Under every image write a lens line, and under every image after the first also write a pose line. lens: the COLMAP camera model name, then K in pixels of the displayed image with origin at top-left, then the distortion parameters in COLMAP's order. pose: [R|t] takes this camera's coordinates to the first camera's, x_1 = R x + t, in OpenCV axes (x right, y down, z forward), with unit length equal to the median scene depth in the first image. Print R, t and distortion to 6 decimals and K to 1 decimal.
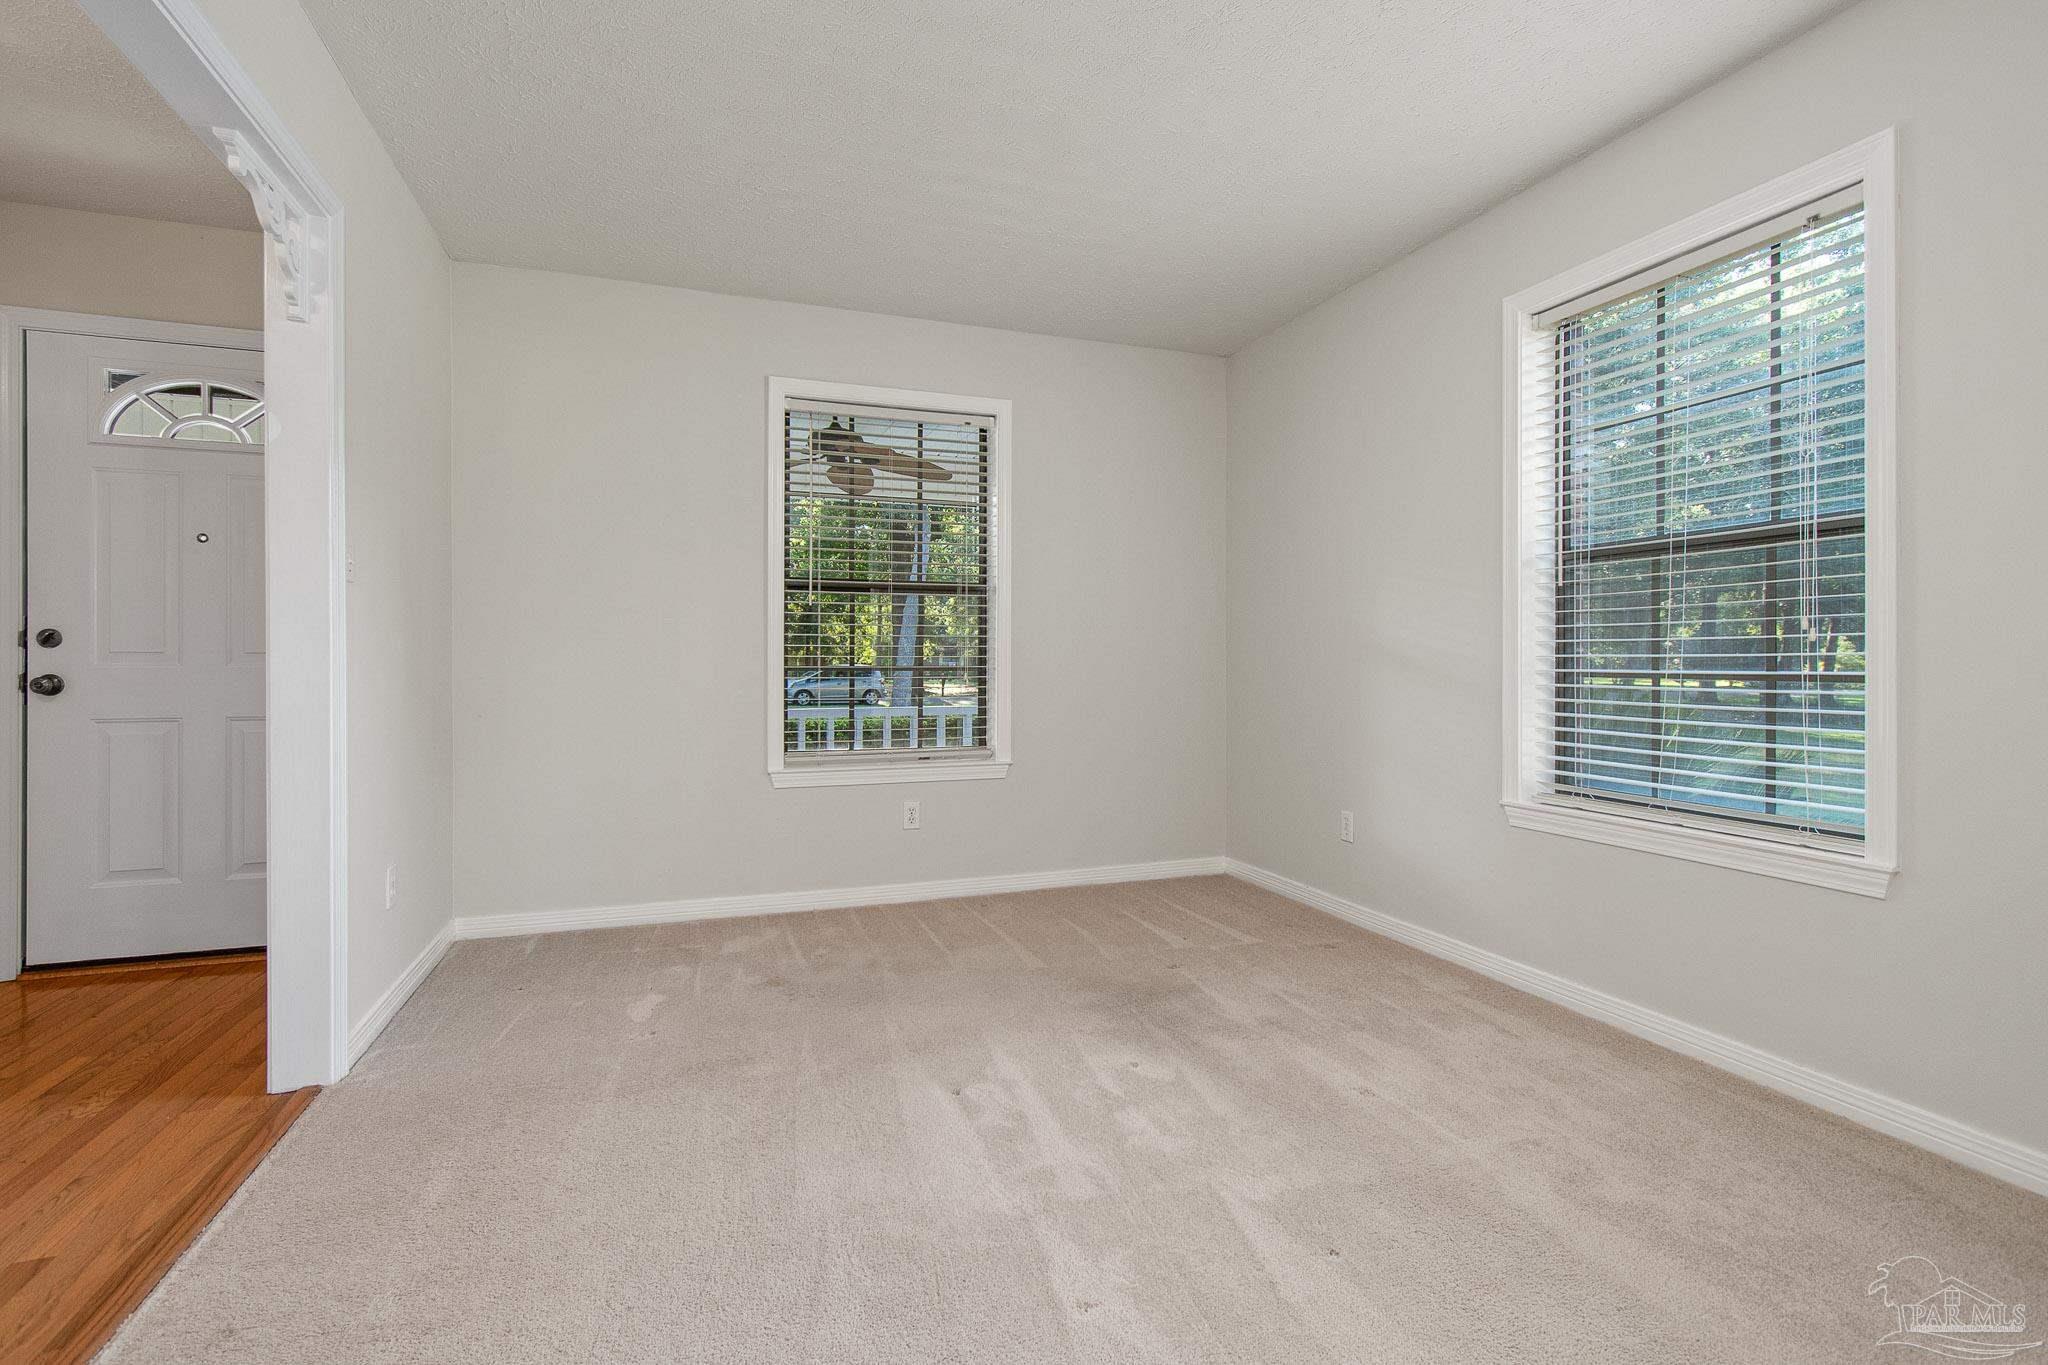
lens RADIAL K [[914.9, 0, 1020.9], [0, 914.9, 676.5], [0, 0, 1]] dist [0.007908, -0.000897]
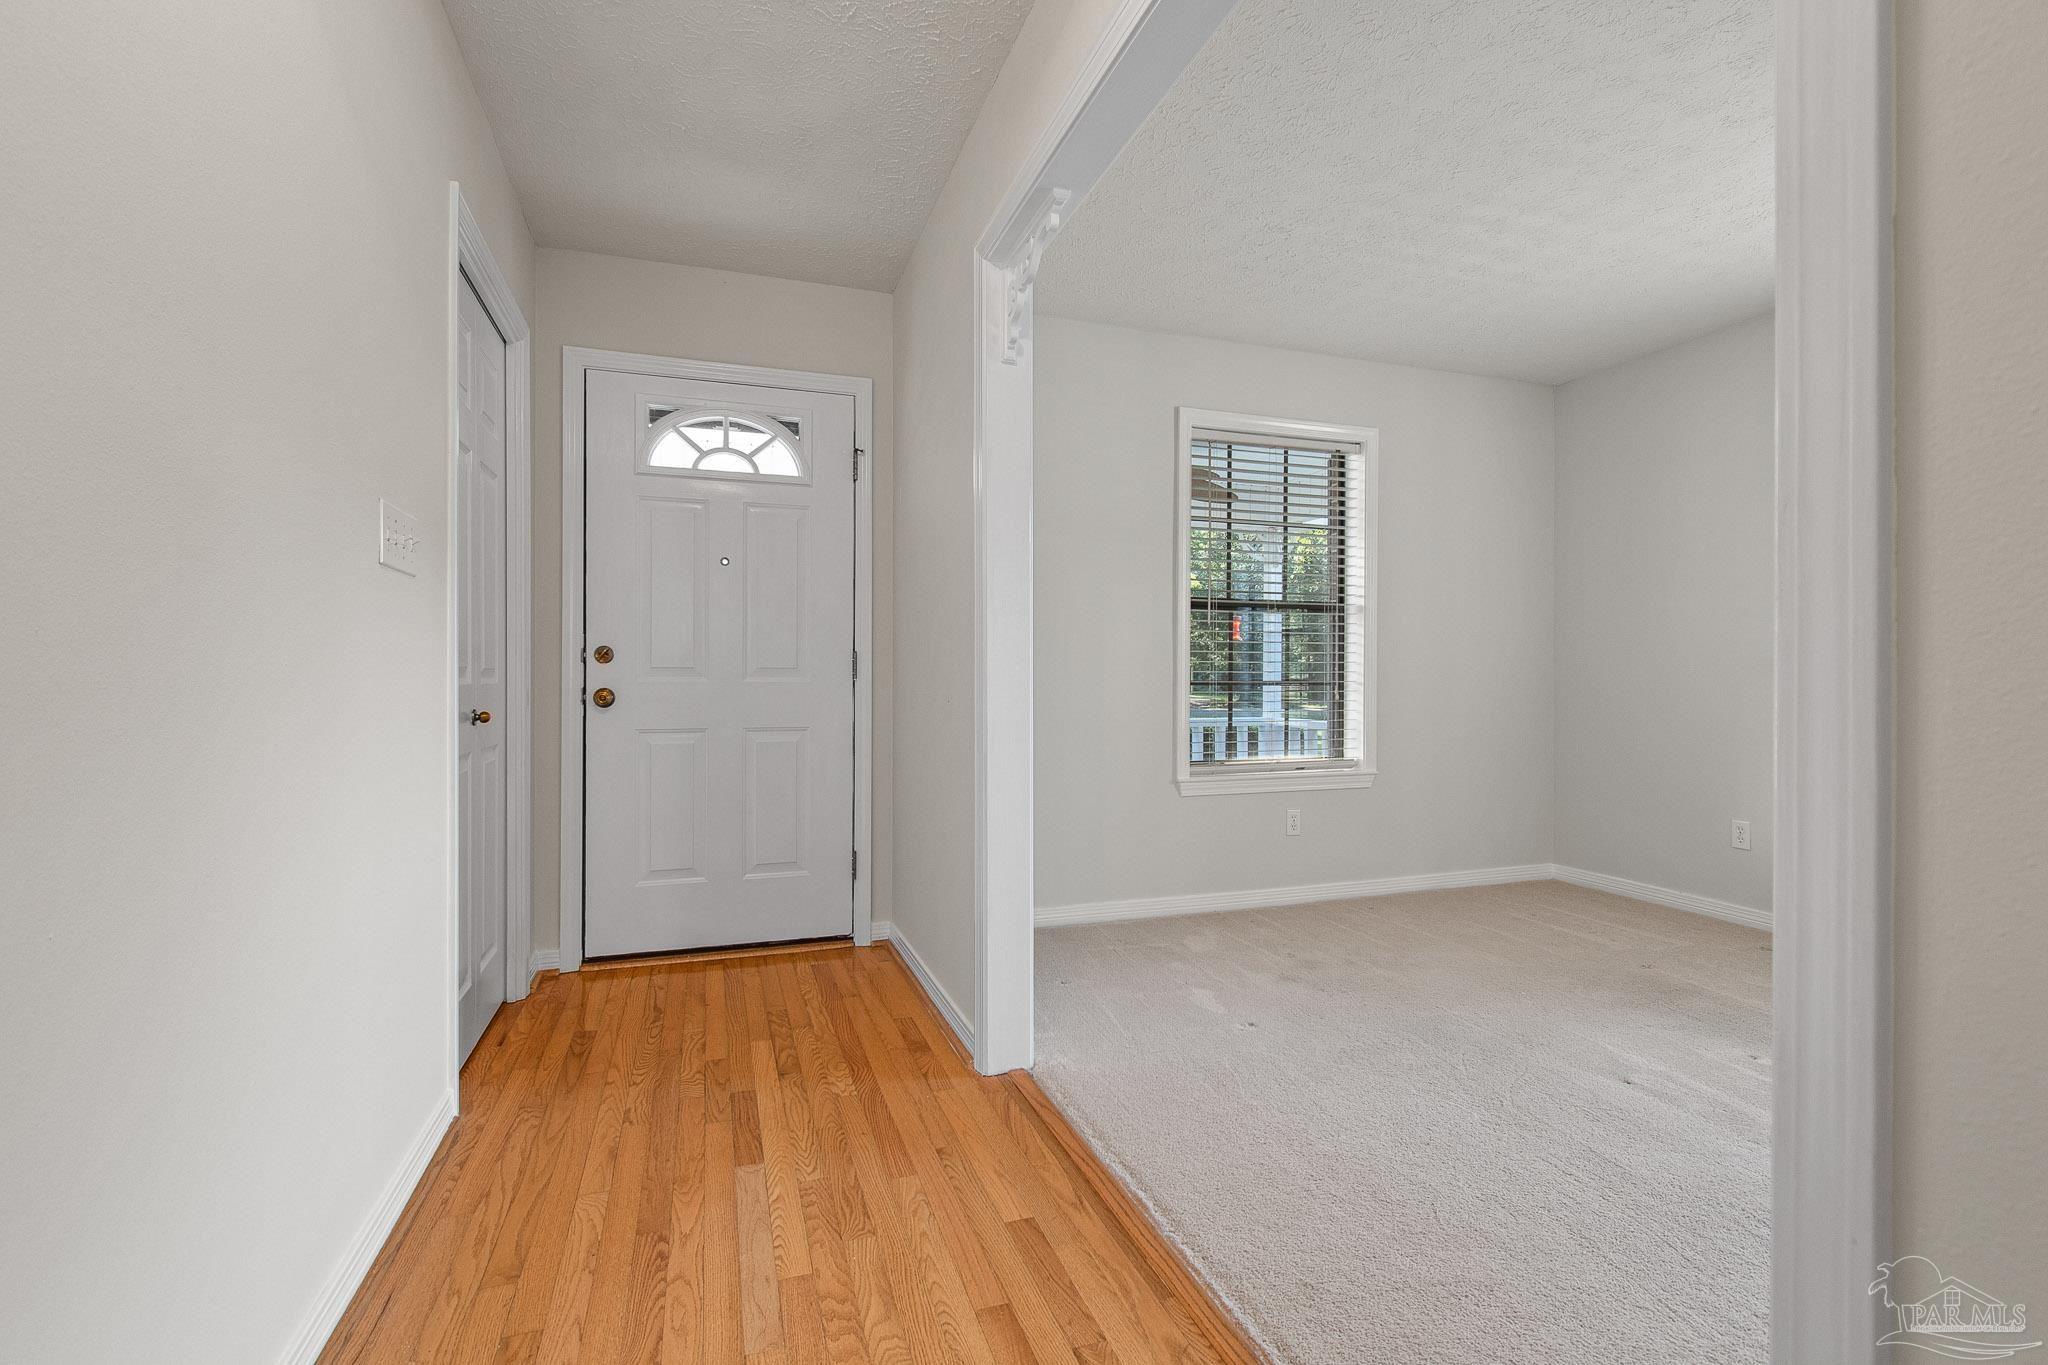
lens RADIAL K [[914.9, 0, 1023.9], [0, 914.9, 678.7], [0, 0, 1]] dist [0.007908, -0.000897]
pose [[0.999971, 0.007418, 0.001427, -0.549884], [-0.007426, 0.999959, 0.005137, -0.022122], [-0.001389, -0.005147, 0.999986, -0.072361]]
